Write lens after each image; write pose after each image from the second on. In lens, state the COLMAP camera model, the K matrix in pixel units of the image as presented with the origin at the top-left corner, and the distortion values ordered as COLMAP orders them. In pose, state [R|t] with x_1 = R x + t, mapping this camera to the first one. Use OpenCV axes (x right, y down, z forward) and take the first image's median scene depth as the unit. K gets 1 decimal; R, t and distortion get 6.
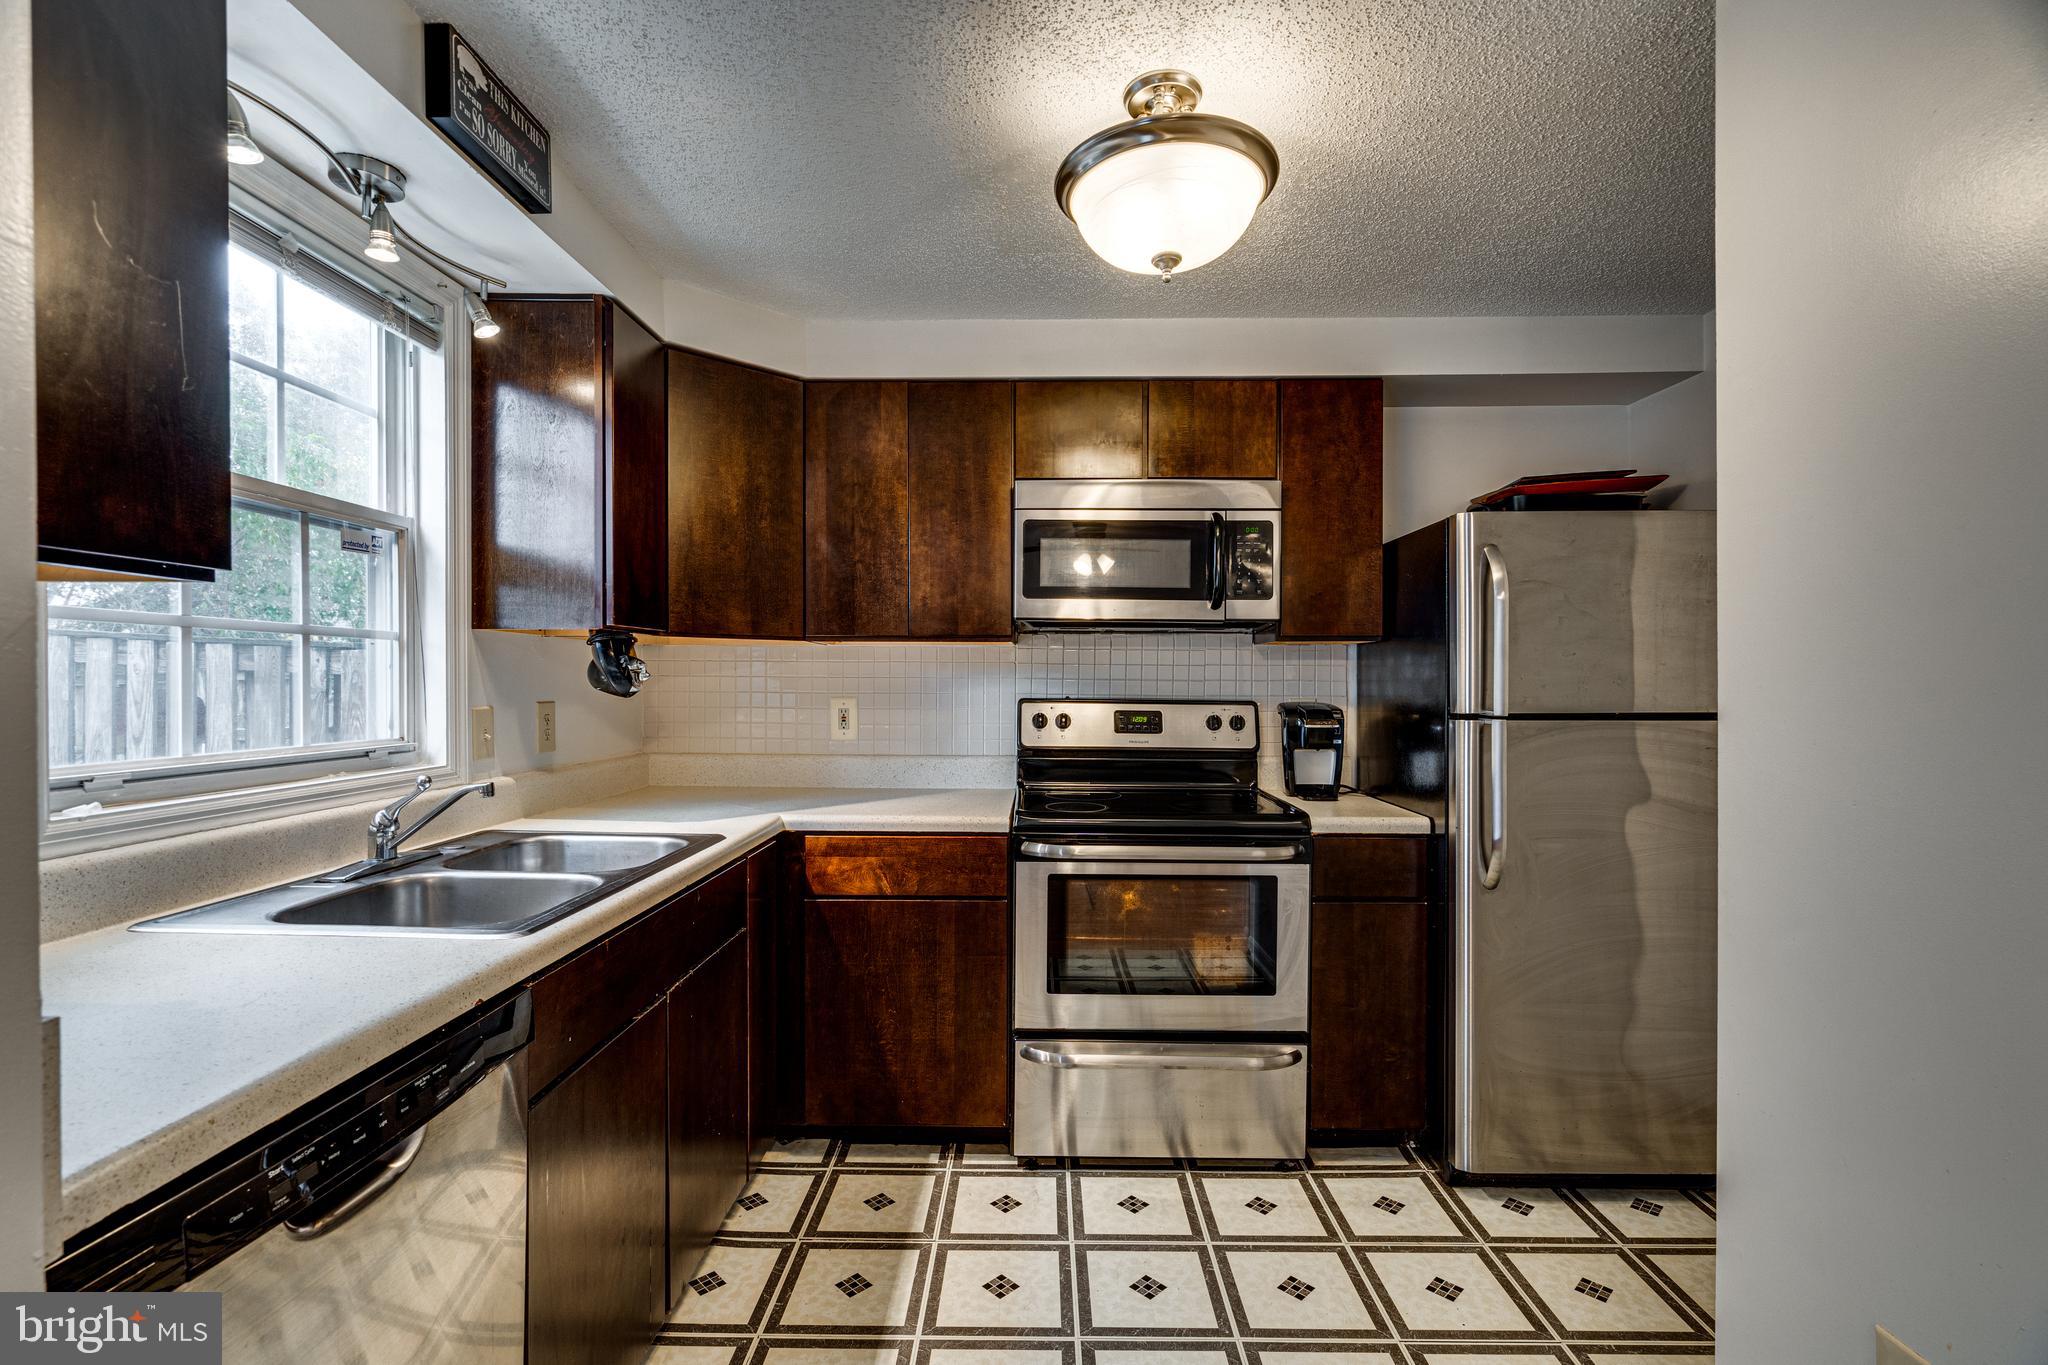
lens RADIAL K [[936.3, 0, 1012.9], [0, 936.3, 687.9], [0, 0, 1]] dist [-0.003127, 0.002024]
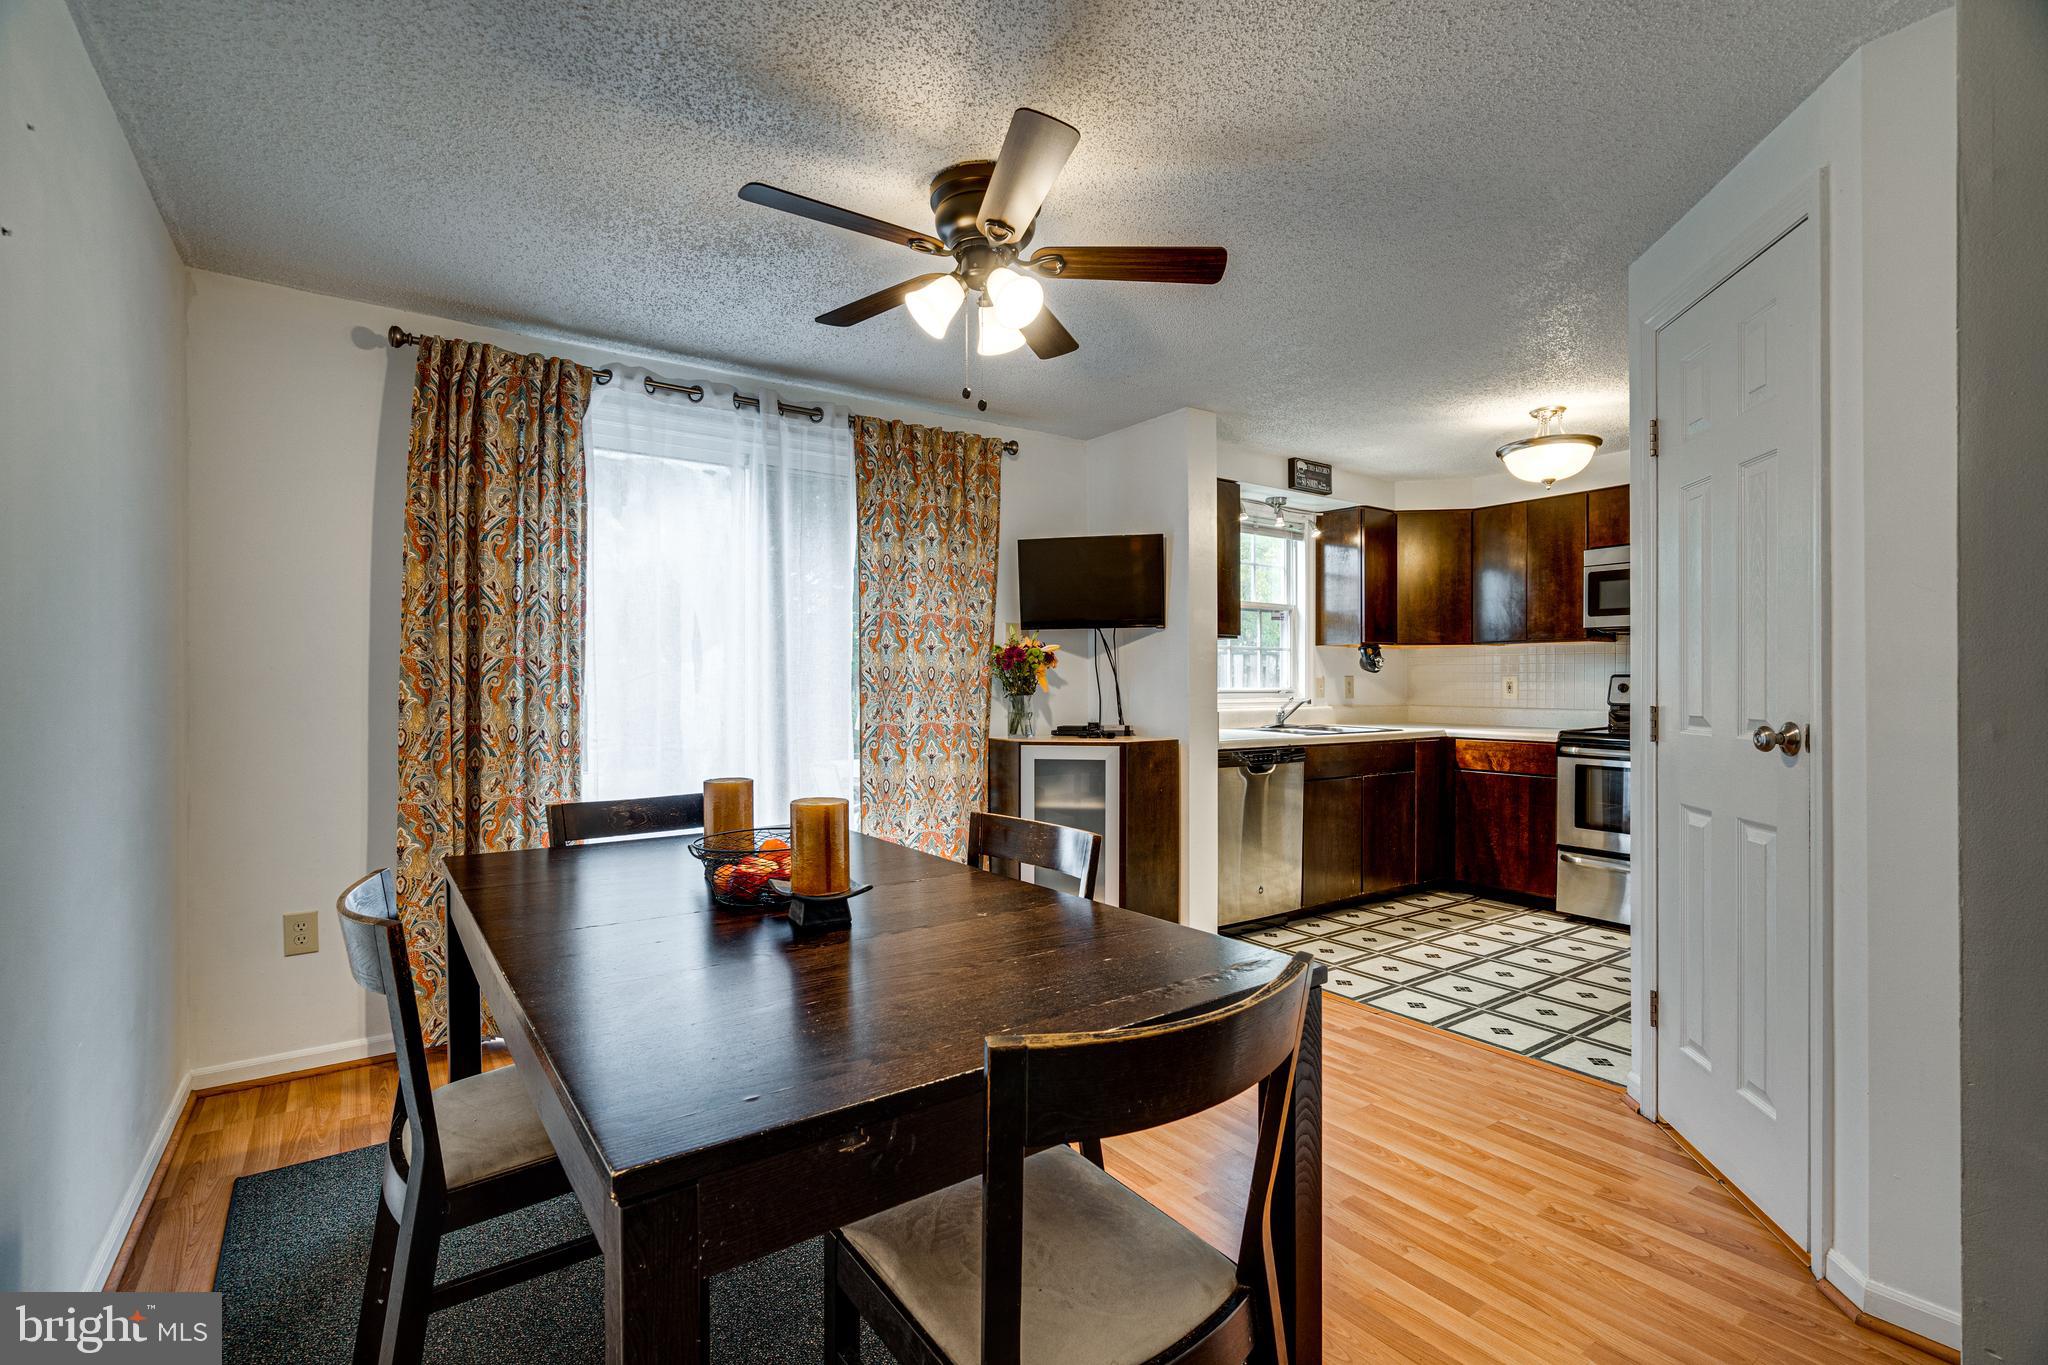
lens RADIAL K [[936.3, 0, 1073.2], [0, 936.3, 697.3], [0, 0, 1]] dist [-0.003127, 0.002024]
pose [[0.633012, 0.008506, -0.774095, 0.845801], [-0.002160, 0.999955, 0.009221, 0.047444], [0.774139, -0.004165, 0.633002, -0.969373]]
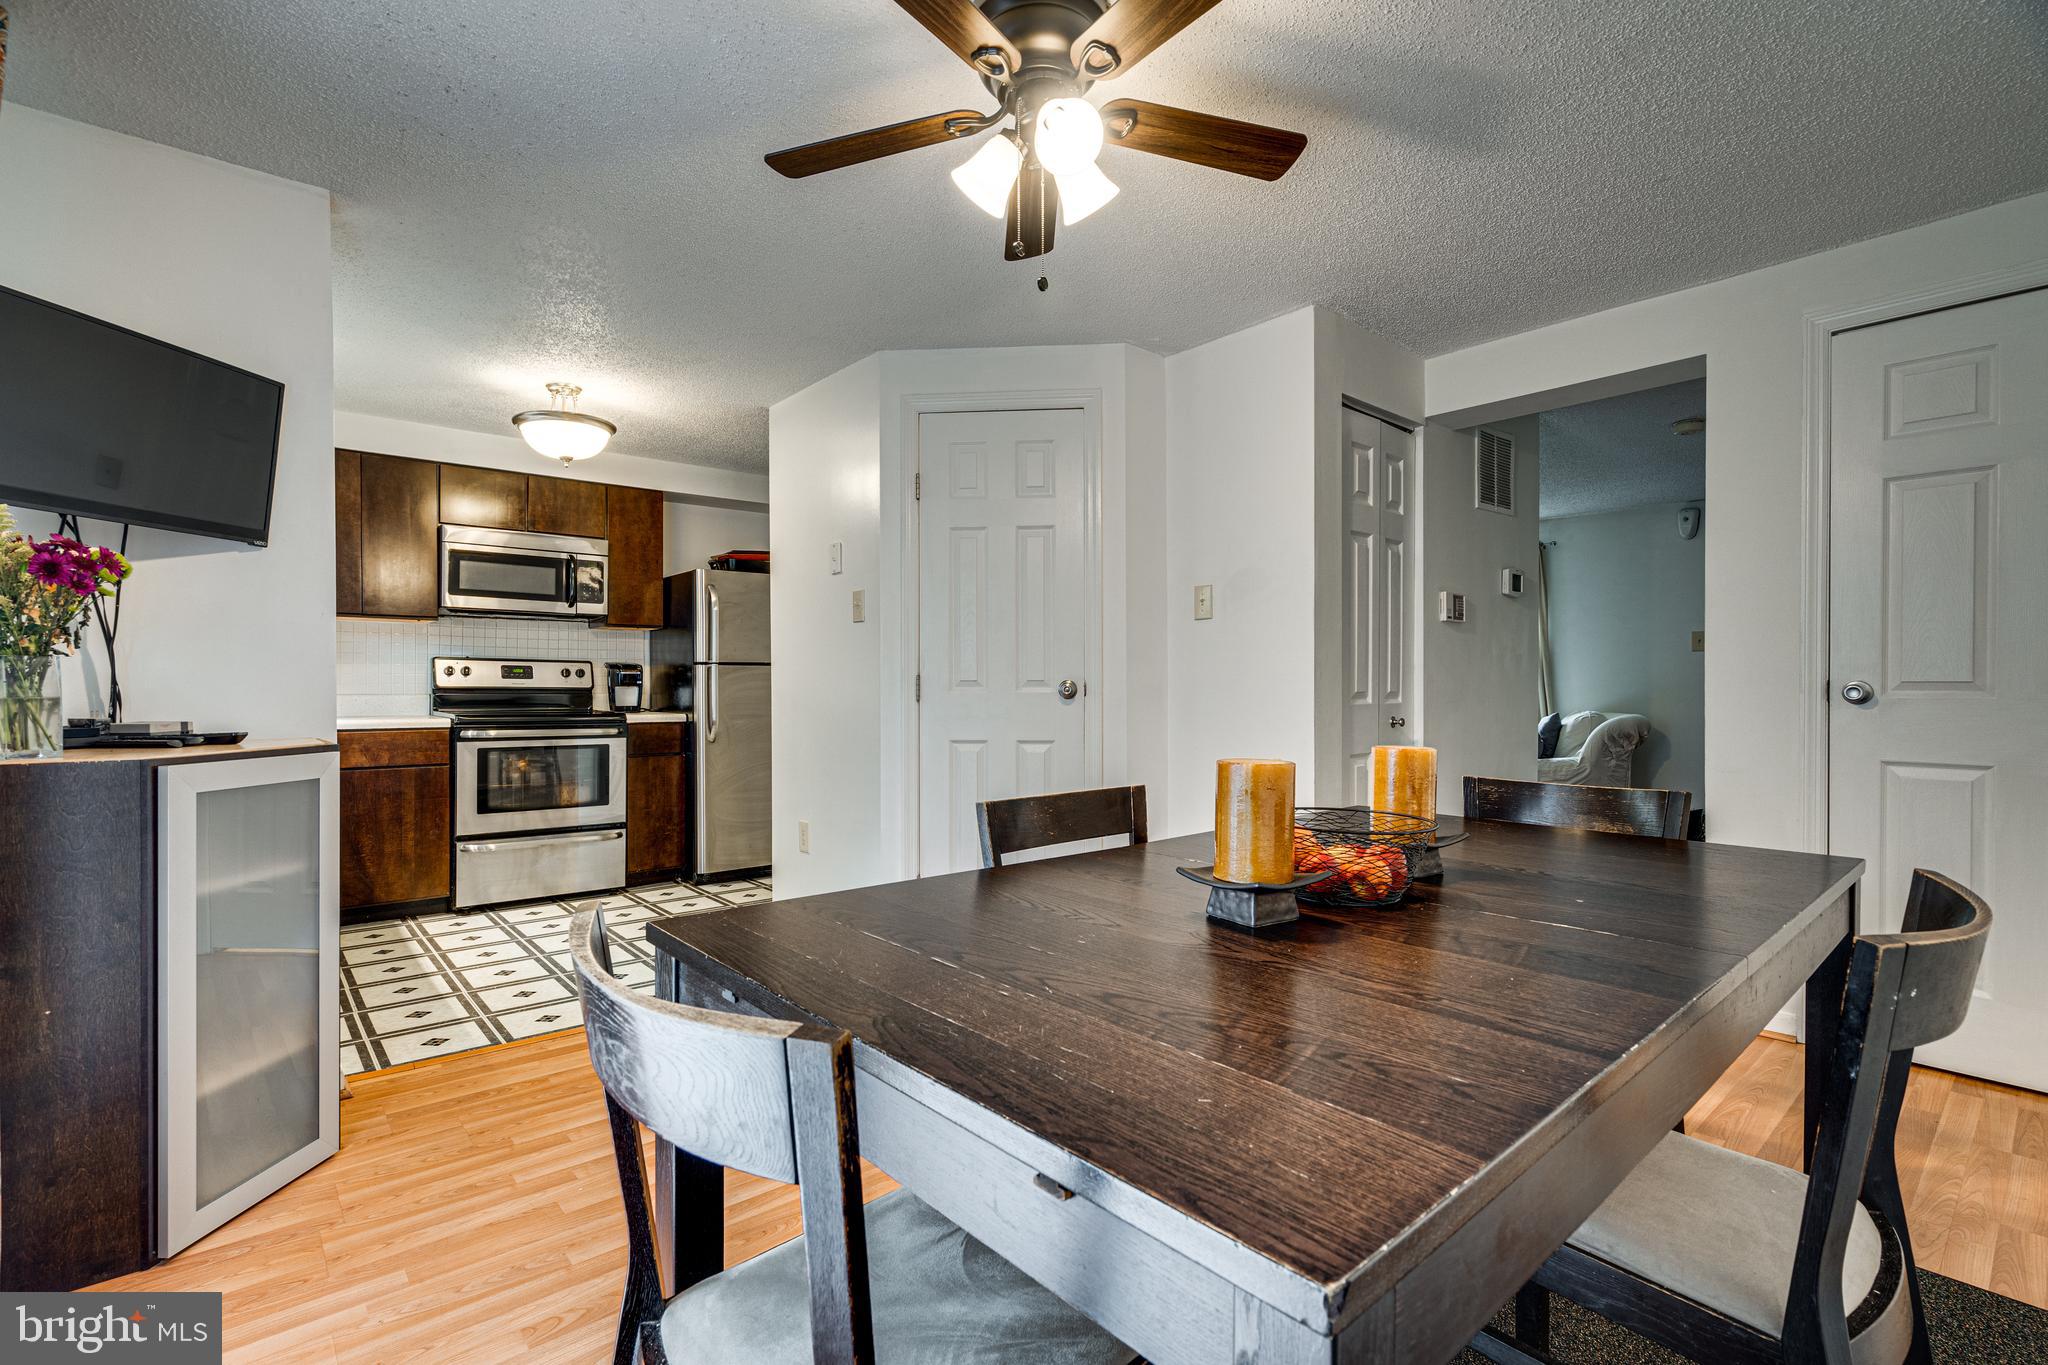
lens RADIAL K [[936.3, 0, 1033.6], [0, 936.3, 682.6], [0, 0, 1]] dist [-0.003127, 0.002024]
pose [[0.737286, -0.000452, 0.675580, -0.386561], [0.008401, 0.999929, -0.008498, 0.094393], [-0.675528, 0.011941, 0.737238, -1.049416]]
